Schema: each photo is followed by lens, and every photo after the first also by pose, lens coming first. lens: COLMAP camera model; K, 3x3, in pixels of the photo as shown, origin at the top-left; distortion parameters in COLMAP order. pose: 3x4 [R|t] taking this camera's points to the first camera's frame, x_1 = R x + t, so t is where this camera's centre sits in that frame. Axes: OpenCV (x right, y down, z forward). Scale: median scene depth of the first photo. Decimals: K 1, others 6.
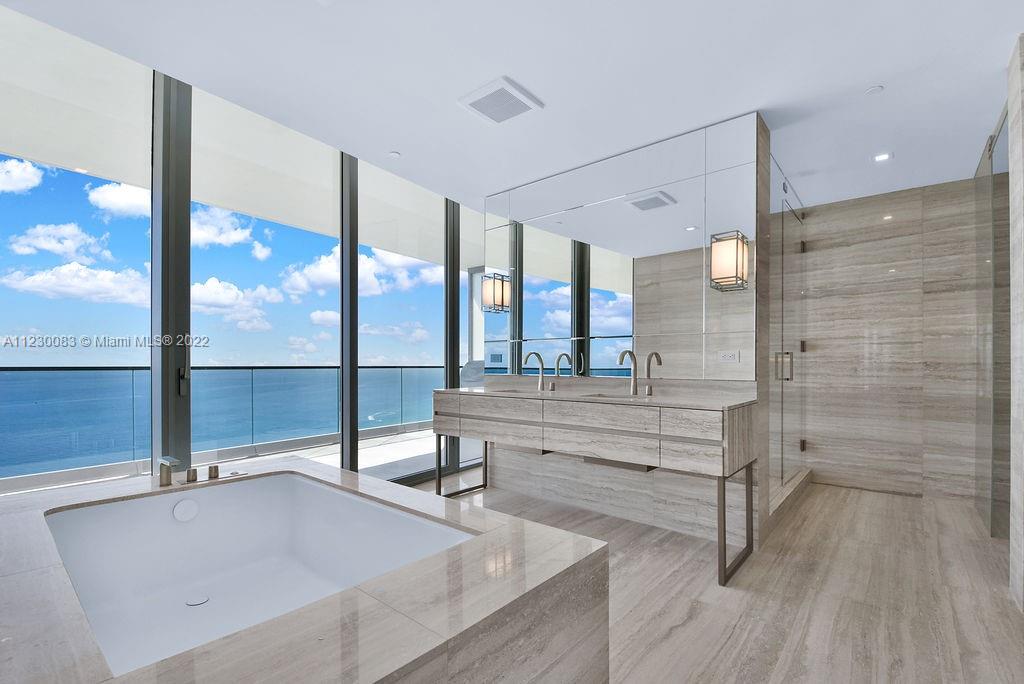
lens RADIAL K [[456.2, 0, 513.5], [0, 456.2, 358.6], [0, 0, 1]] dist [-0.002471, -0.000093]
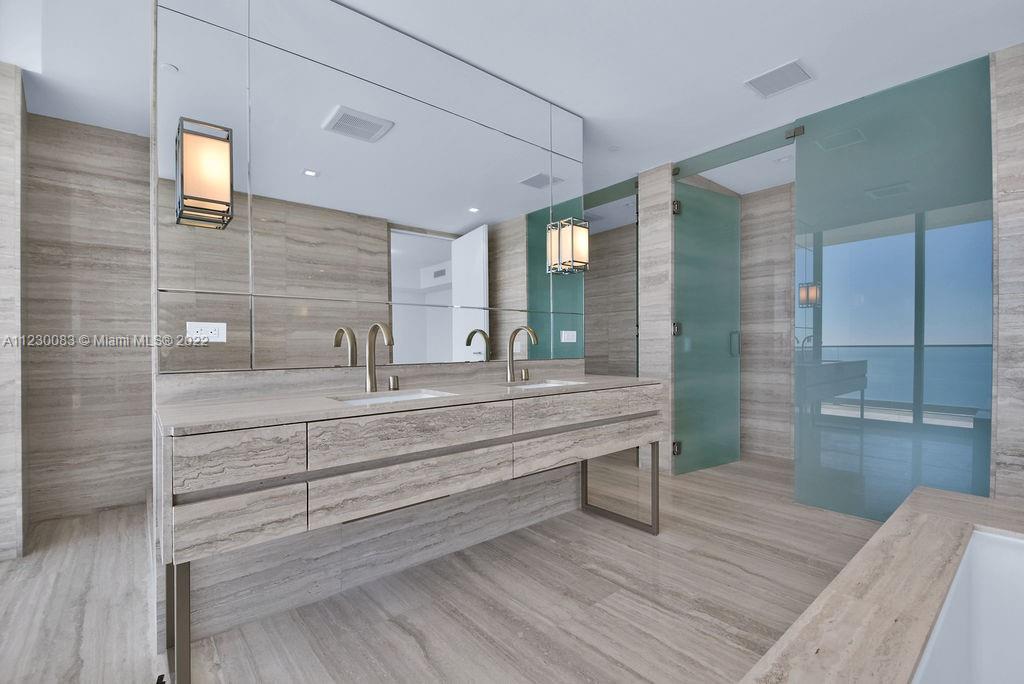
lens RADIAL K [[452.8, 0, 509.5], [0, 452.8, 350.5], [0, 0, 1]] dist [-0.001723, -0.000475]
pose [[0.175506, -0.014253, 0.984375, -0.574300], [0.000019, 0.999895, 0.014475, 0.013265], [-0.984478, -0.002522, 0.175488, 0.928355]]
